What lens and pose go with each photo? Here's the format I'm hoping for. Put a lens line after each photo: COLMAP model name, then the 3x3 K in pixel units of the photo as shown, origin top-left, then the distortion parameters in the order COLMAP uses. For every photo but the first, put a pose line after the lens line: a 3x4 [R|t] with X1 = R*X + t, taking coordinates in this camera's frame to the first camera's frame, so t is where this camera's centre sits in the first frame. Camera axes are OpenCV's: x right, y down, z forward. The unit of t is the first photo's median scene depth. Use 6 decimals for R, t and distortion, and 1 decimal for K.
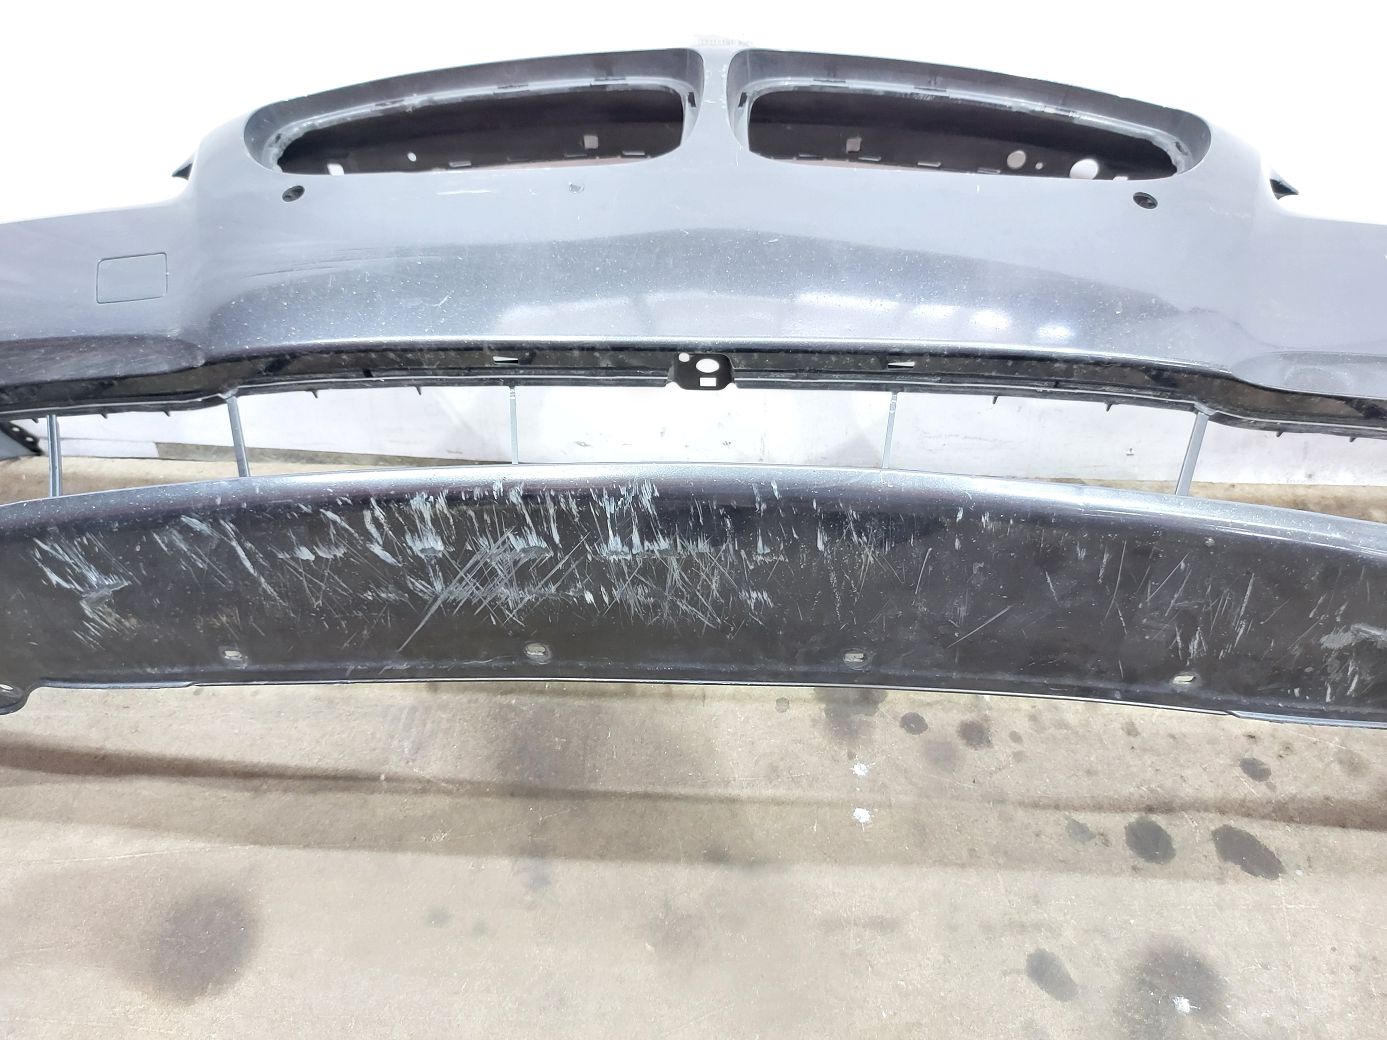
lens RADIAL K [[1020.9, 0, 693.5], [0, 1020.9, 520.0], [0, 0, 1]] dist [0.053425, -0.079358]
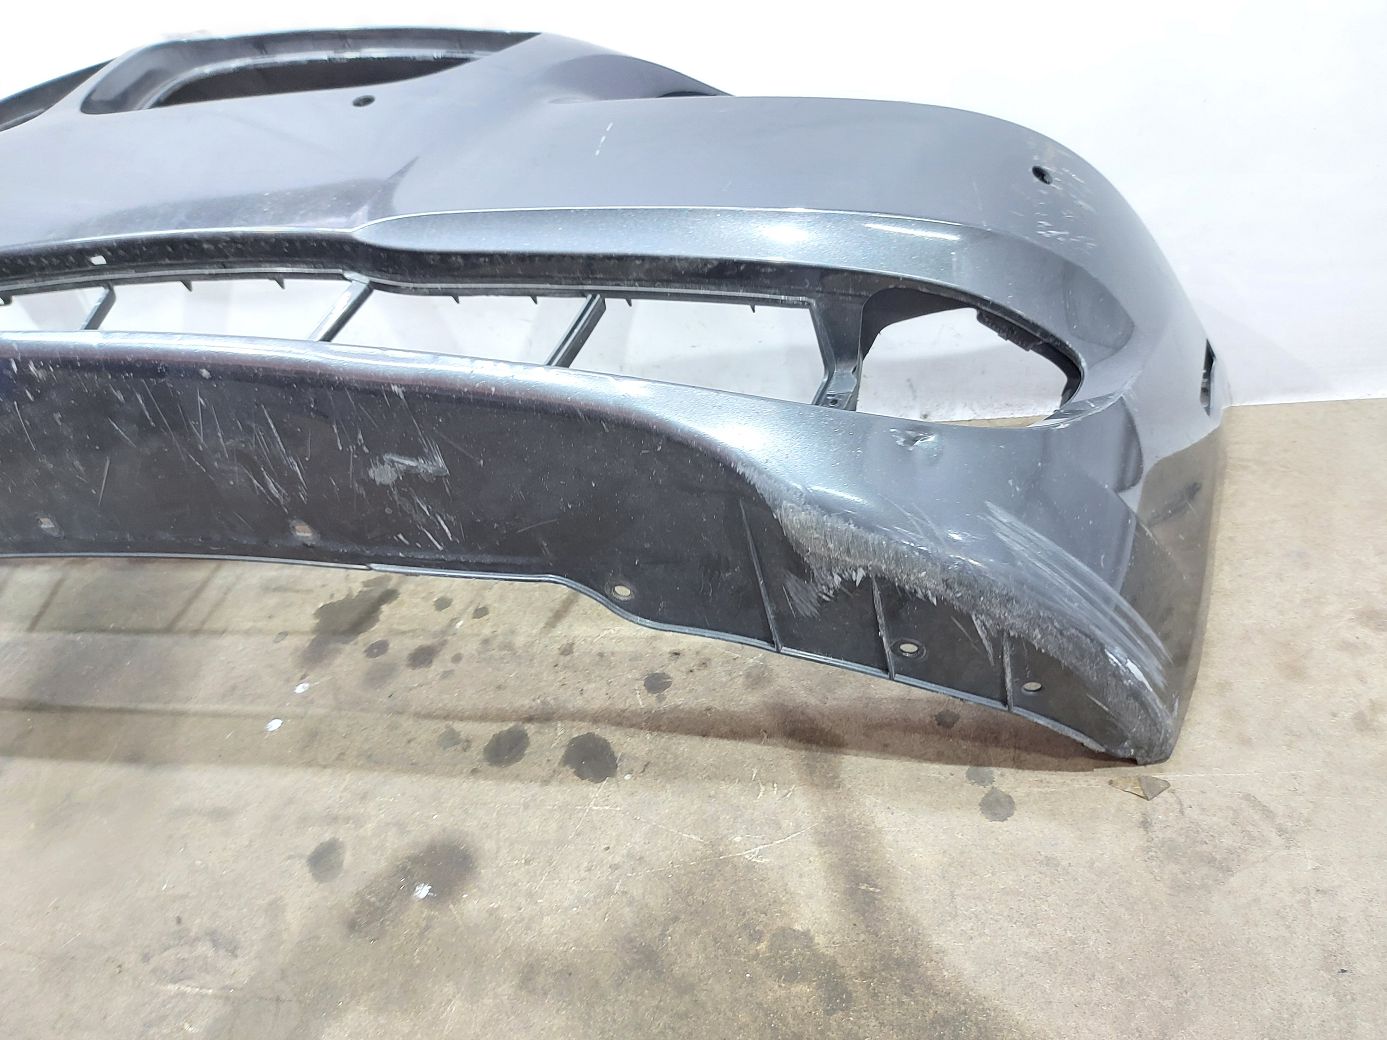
lens RADIAL K [[1015.2, 0, 691.5], [0, 1015.2, 524.4], [0, 0, 1]] dist [0.059493, -0.091205]
pose [[0.968860, -0.038064, -0.244666, 0.904975], [0.014652, 0.995195, -0.096809, 0.208111], [0.247175, 0.090209, 0.964763, 0.091690]]
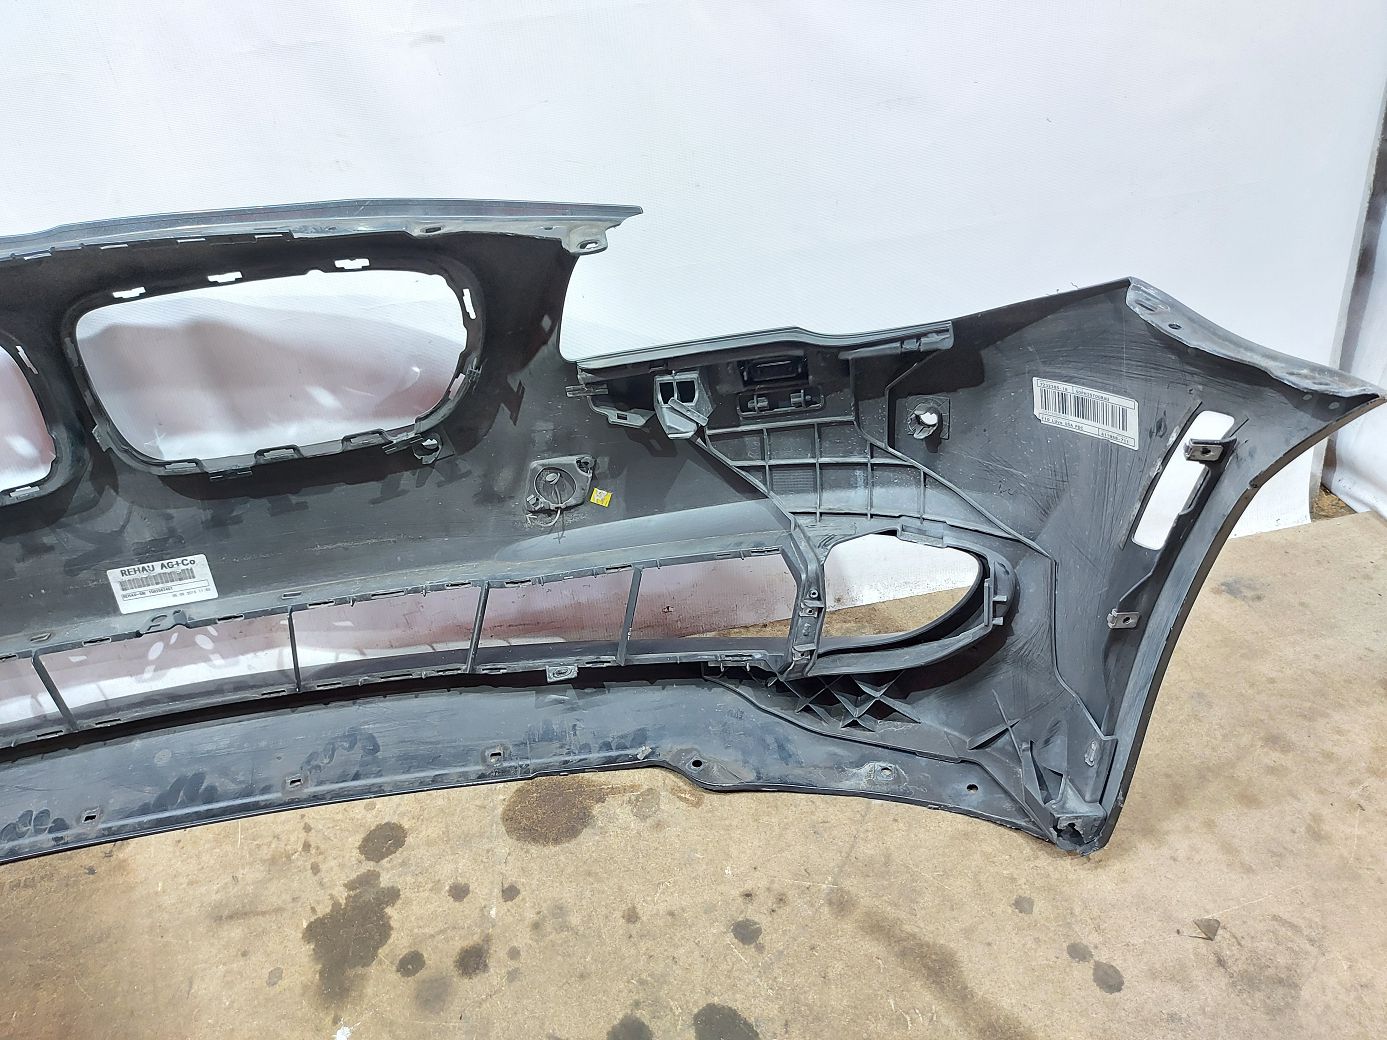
lens RADIAL K [[1009.2, 0, 695.2], [0, 1009.2, 521.7], [0, 0, 1]] dist [0.060154, -0.081408]
pose [[0.973409, -0.186559, 0.132931, 0.490719], [0.204033, 0.969904, -0.132879, -0.021149], [-0.104140, 0.156468, 0.982177, -0.013887]]
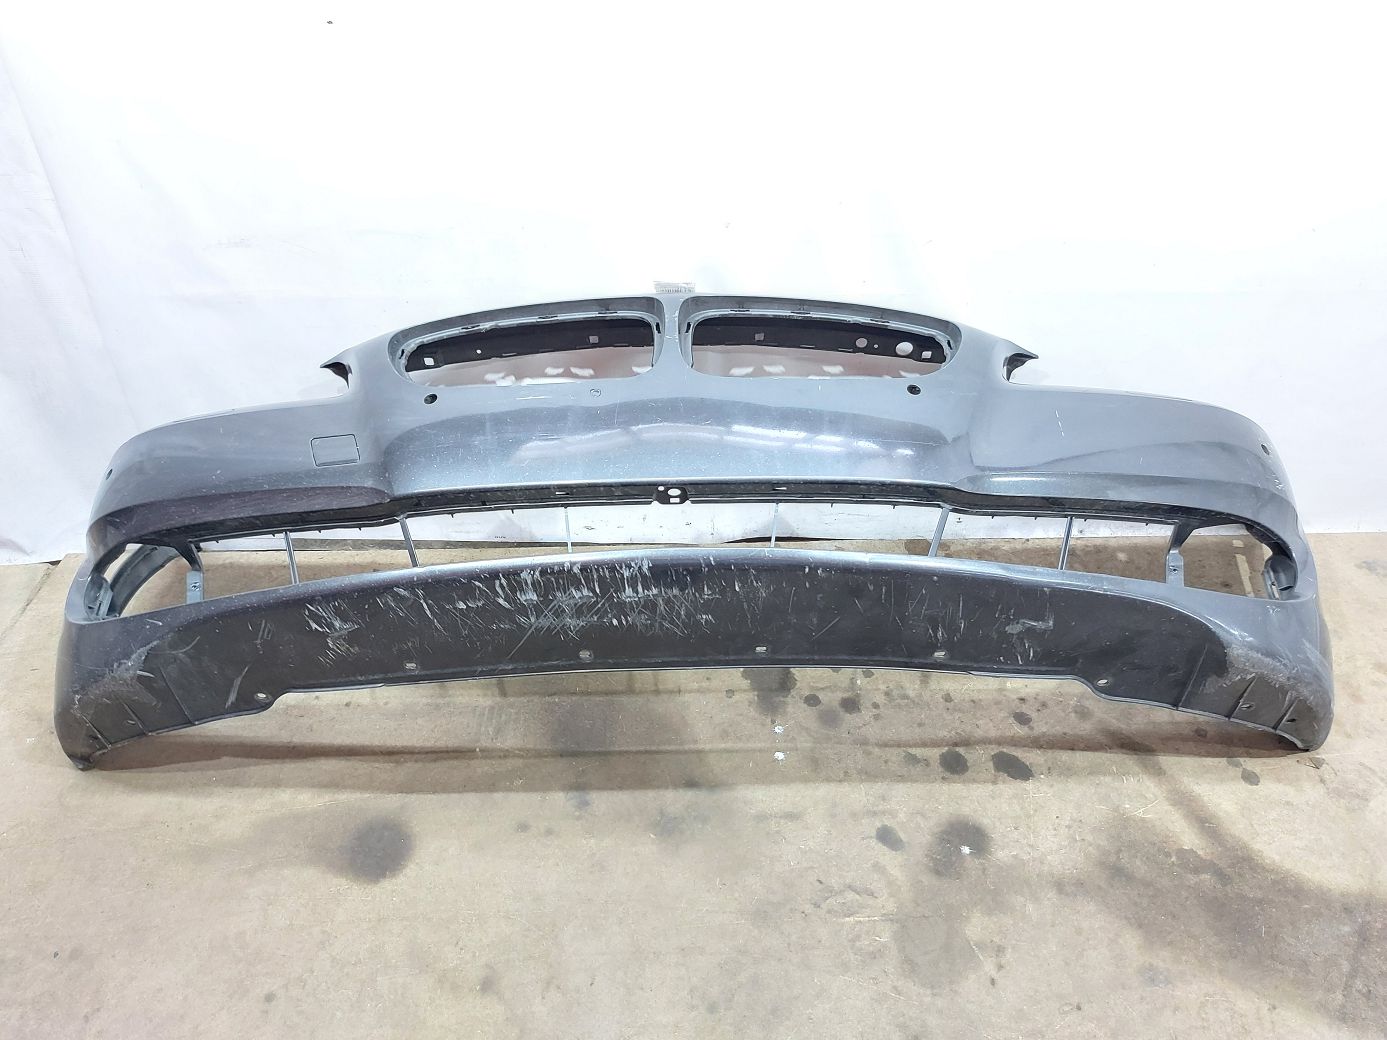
lens RADIAL K [[1002.2, 0, 693.5], [0, 1002.2, 520.0], [0, 0, 1]] dist [0.085341, -0.120510]
pose [[0.998704, -0.039145, 0.032511, -0.009742], [0.040895, 0.997647, -0.055022, -0.002391], [-0.030281, 0.056280, 0.997956, -0.653530]]
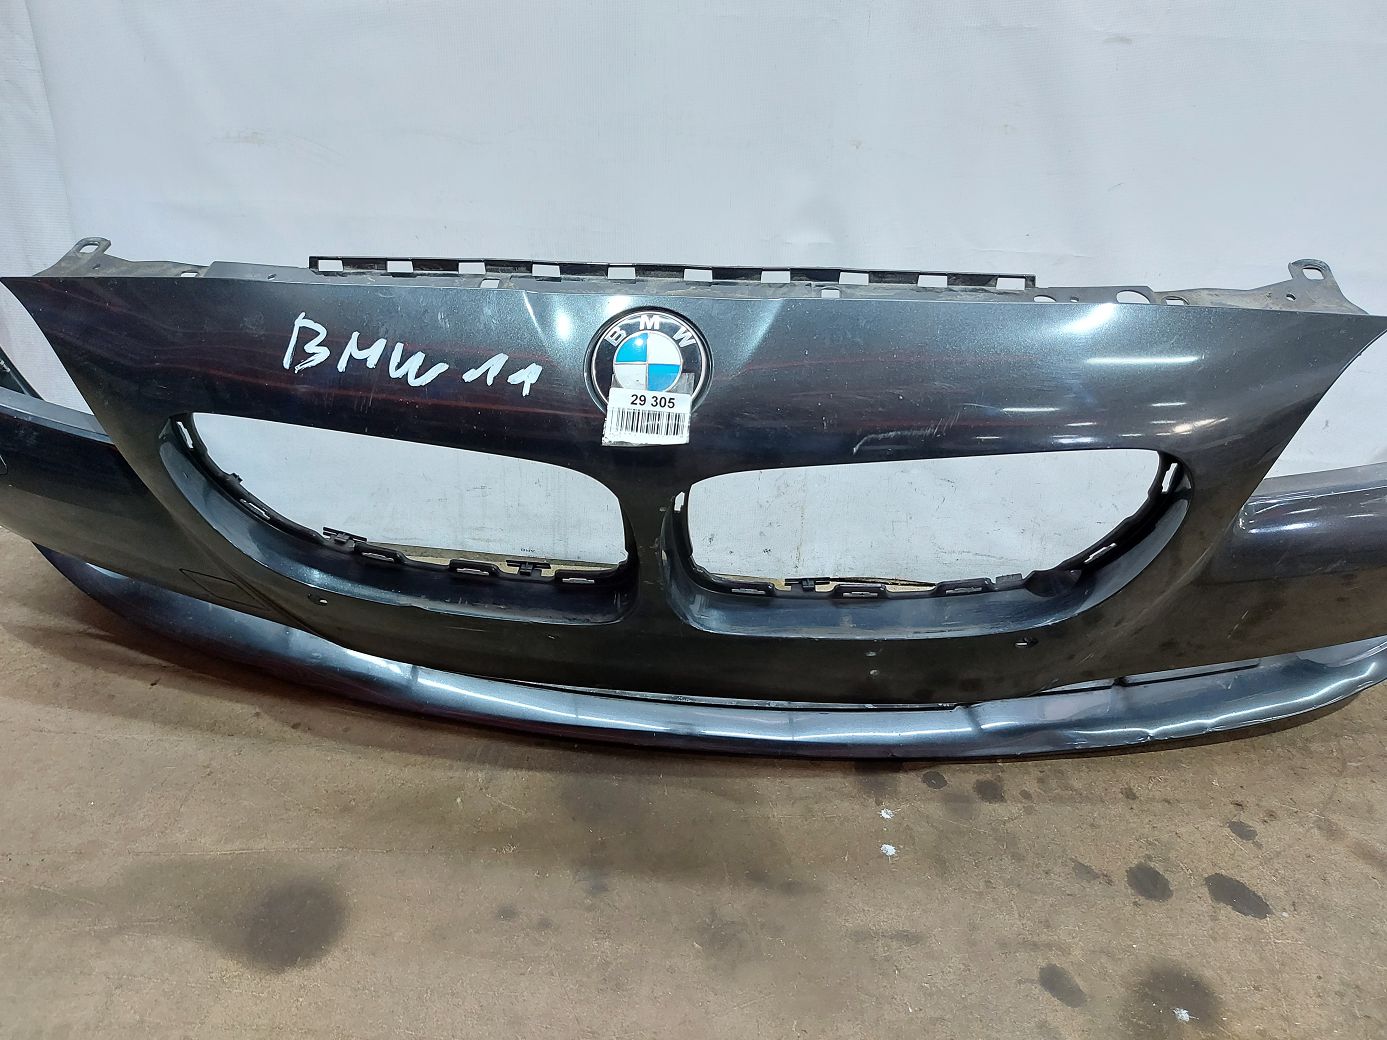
lens RADIAL K [[1009.2, 0, 695.2], [0, 1009.2, 521.7], [0, 0, 1]] dist [0.060154, -0.081408]
pose [[0.998758, 0.048600, -0.010957, -0.054519], [-0.049818, 0.976541, -0.209490, 0.196661], [0.000519, 0.209775, 0.977749, -0.164229]]
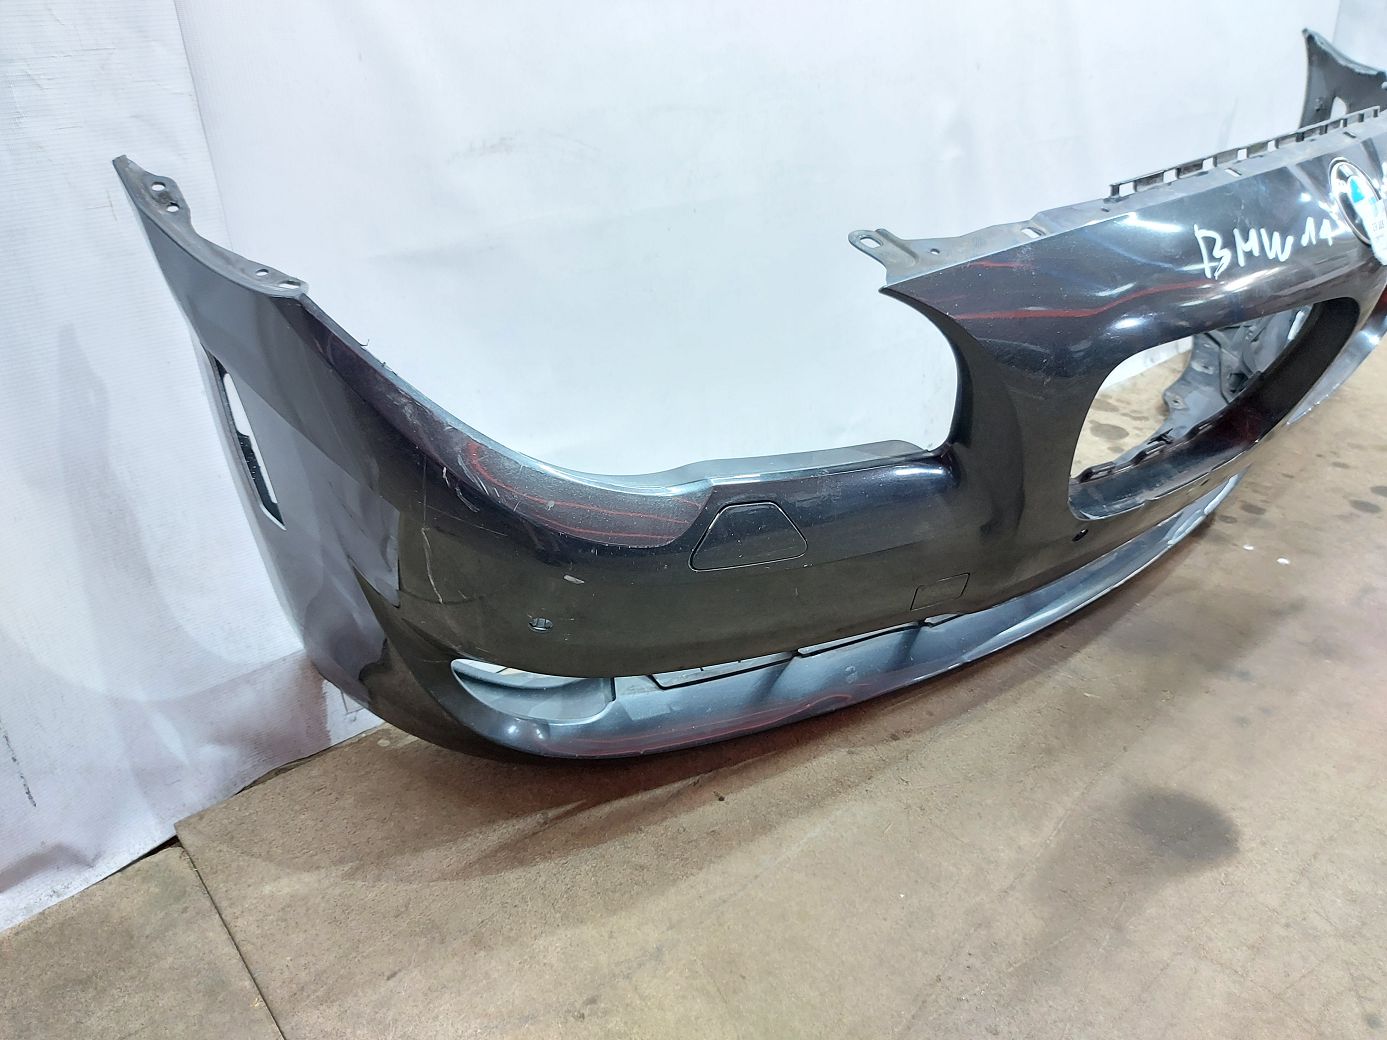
lens RADIAL K [[1015.2, 0, 691.5], [0, 1015.2, 524.4], [0, 0, 1]] dist [0.059493, -0.091205]
pose [[0.720484, -0.329738, 0.610062, -1.469997], [0.456904, 0.887496, -0.059914, -0.072500], [-0.521671, 0.321906, 0.790086, 0.270094]]
